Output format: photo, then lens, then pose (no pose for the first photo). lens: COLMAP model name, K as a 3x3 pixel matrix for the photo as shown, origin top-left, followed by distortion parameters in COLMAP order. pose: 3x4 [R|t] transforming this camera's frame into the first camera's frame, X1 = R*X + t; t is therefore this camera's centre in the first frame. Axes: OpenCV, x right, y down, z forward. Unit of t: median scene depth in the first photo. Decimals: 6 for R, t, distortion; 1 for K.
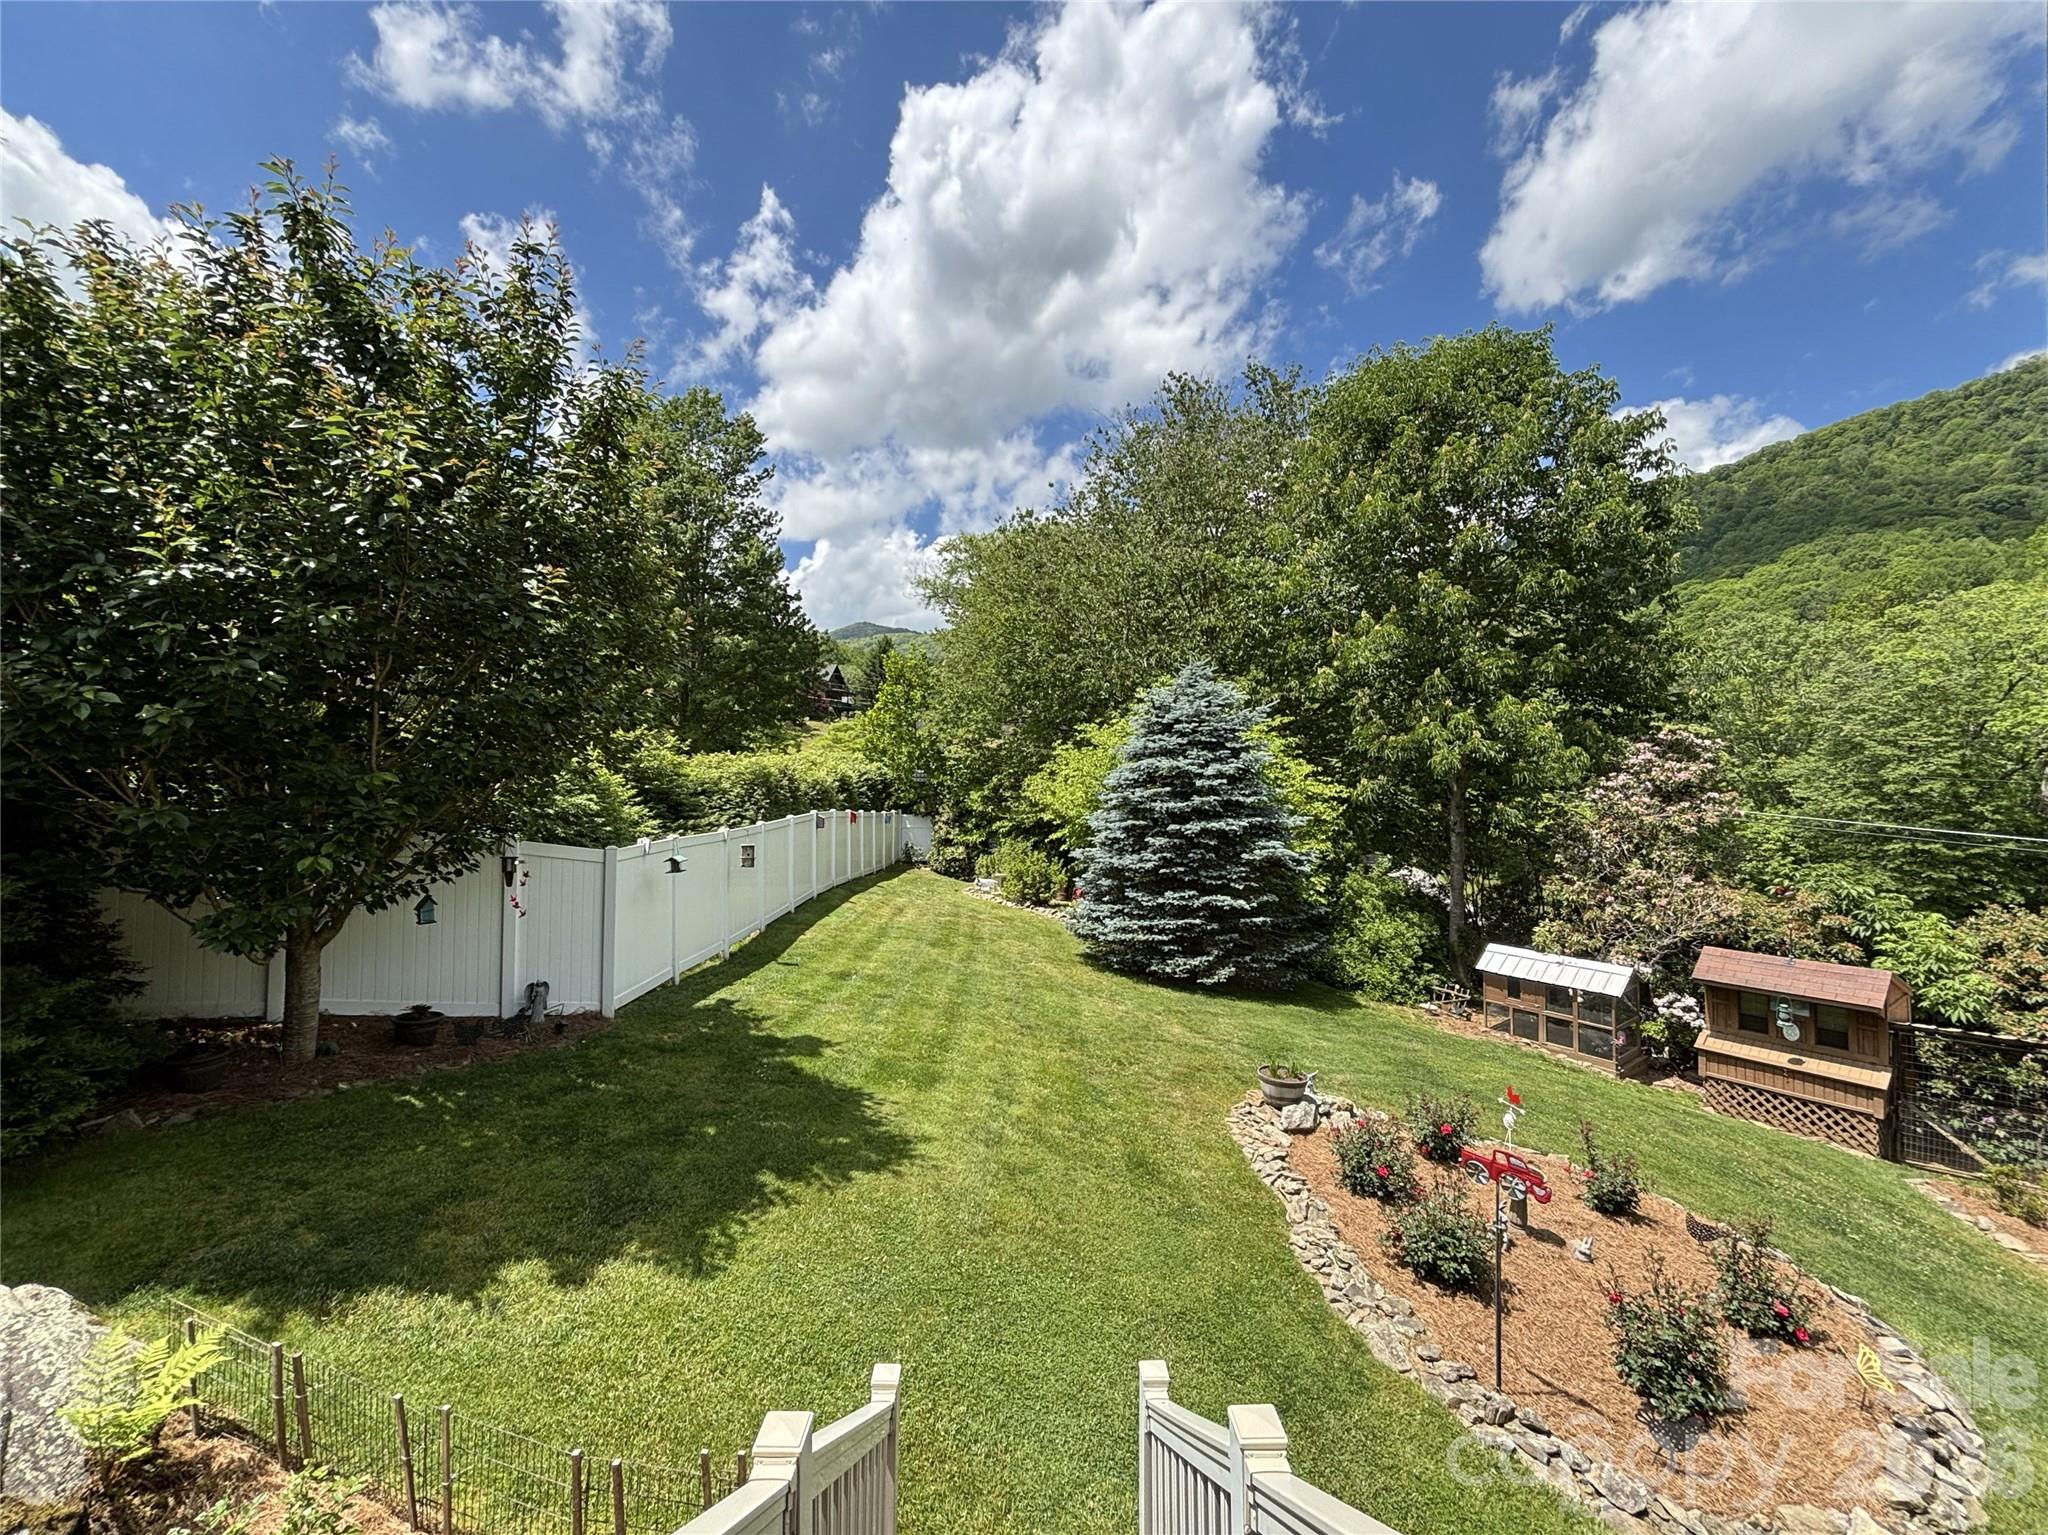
lens RADIAL K [[834.8, 0, 1017.7], [0, 834.8, 759.3], [0, 0, 1]] dist [0.000976, 0.000217]
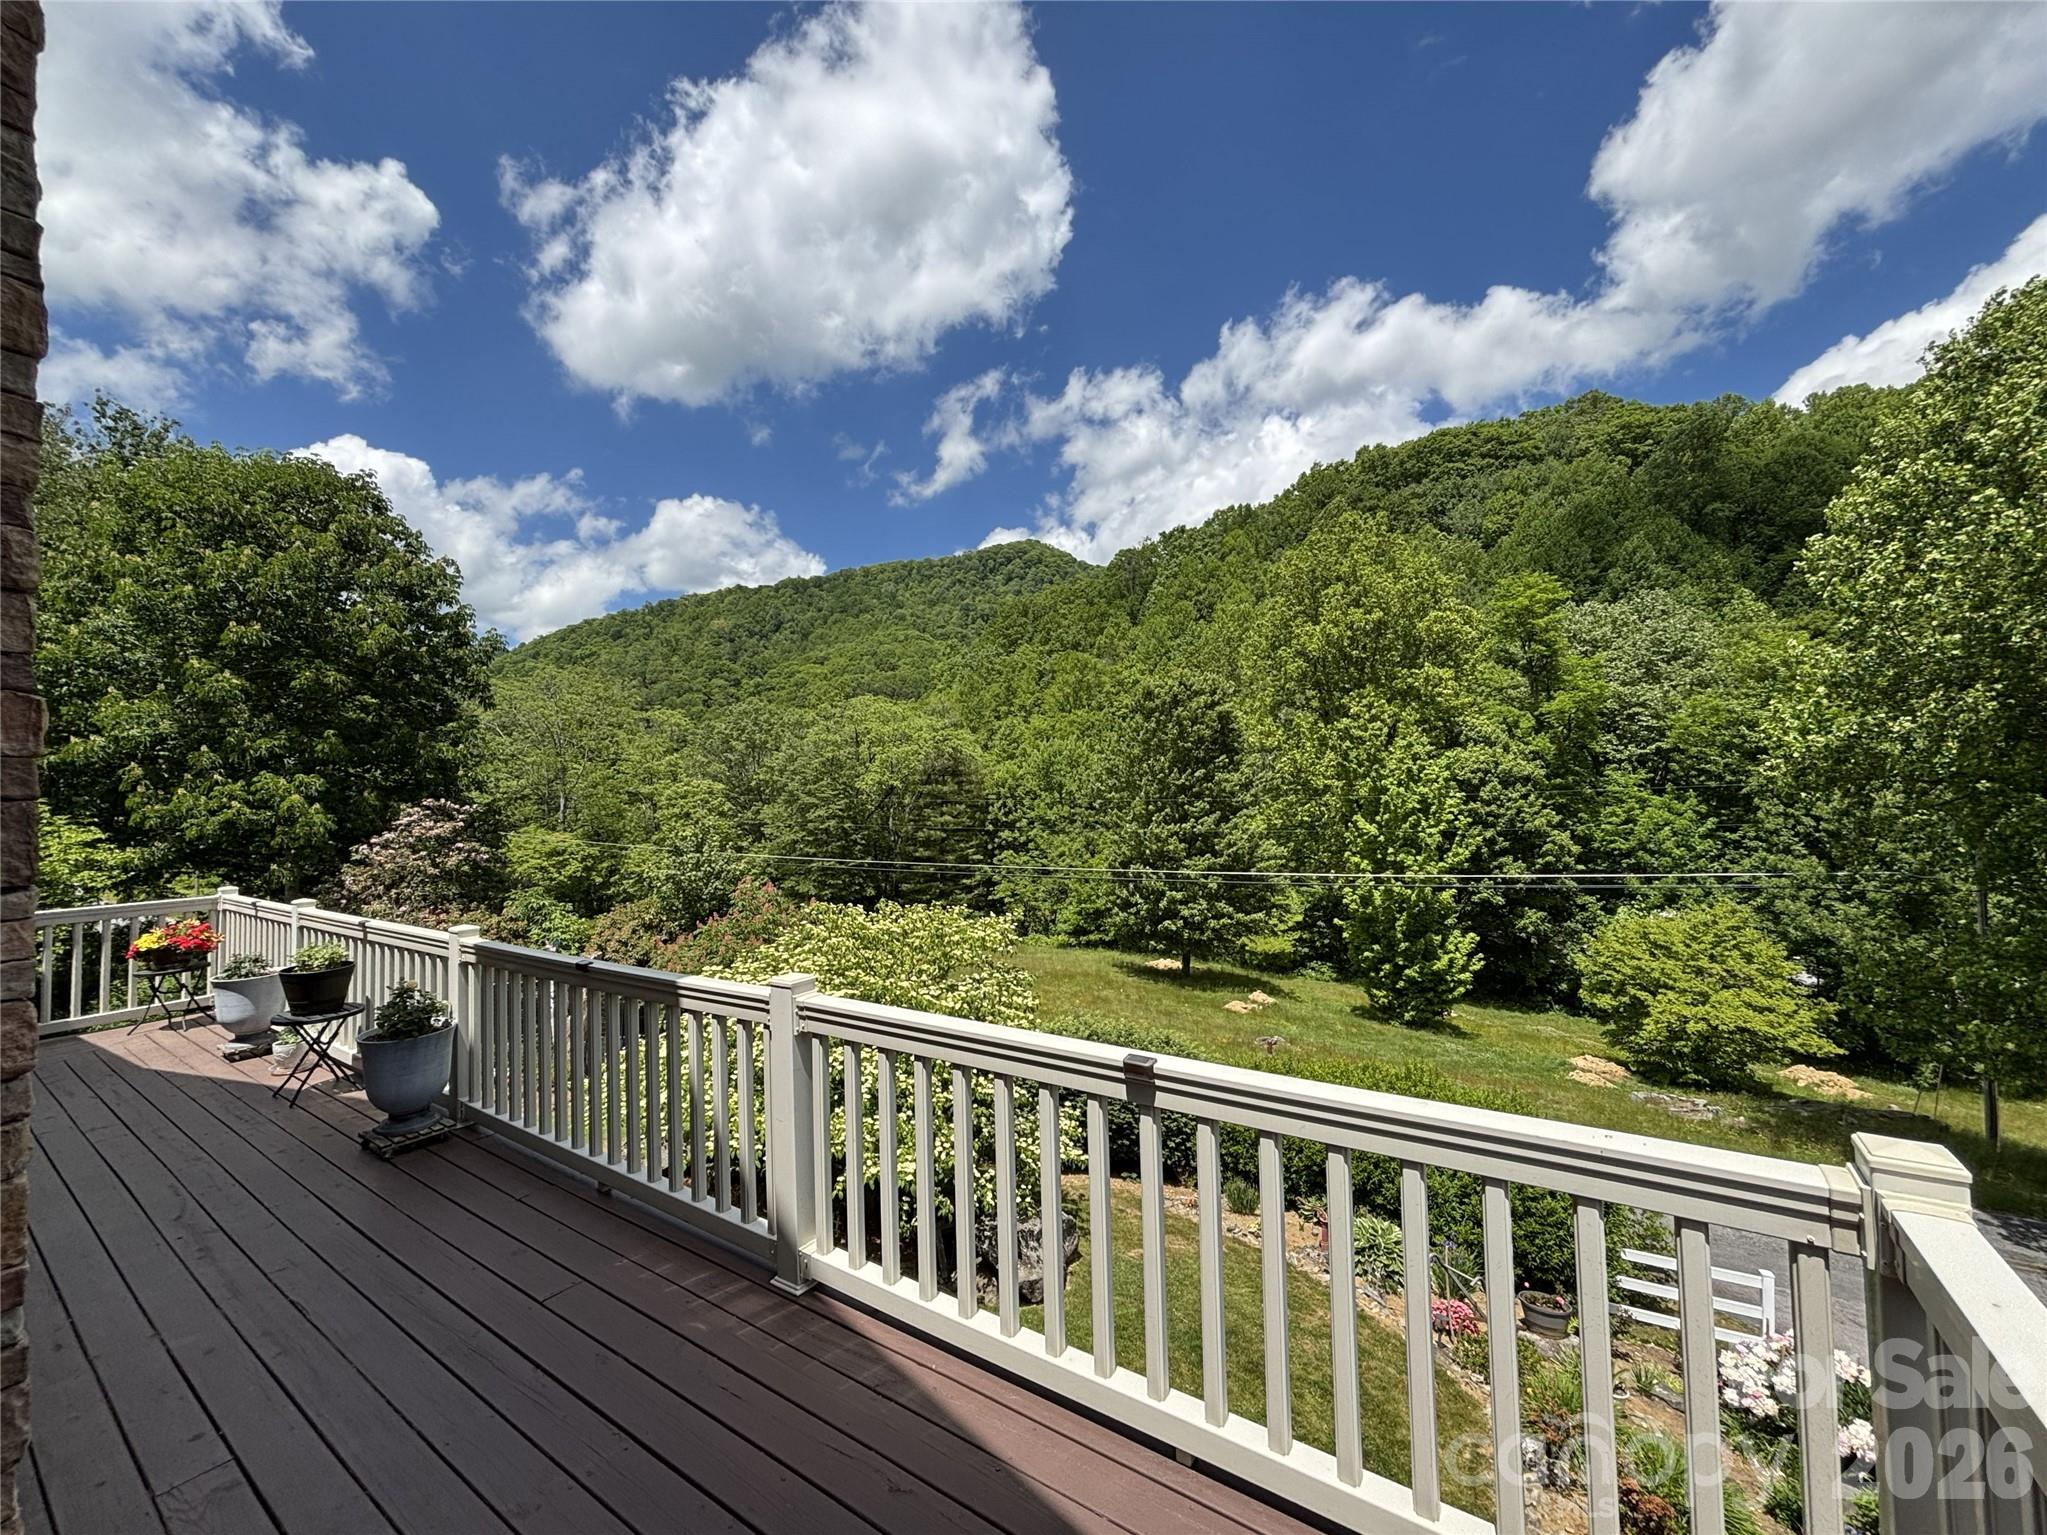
lens RADIAL K [[830.1, 0, 1030.9], [0, 830.1, 766.2], [0, 0, 1]] dist [-0.008415, 0.000174]
pose [[0.594161, 0.024382, 0.803977, 0.258666], [0.013708, 0.999088, -0.040429, -0.017465], [-0.804230, 0.035042, 0.593285, -0.567241]]
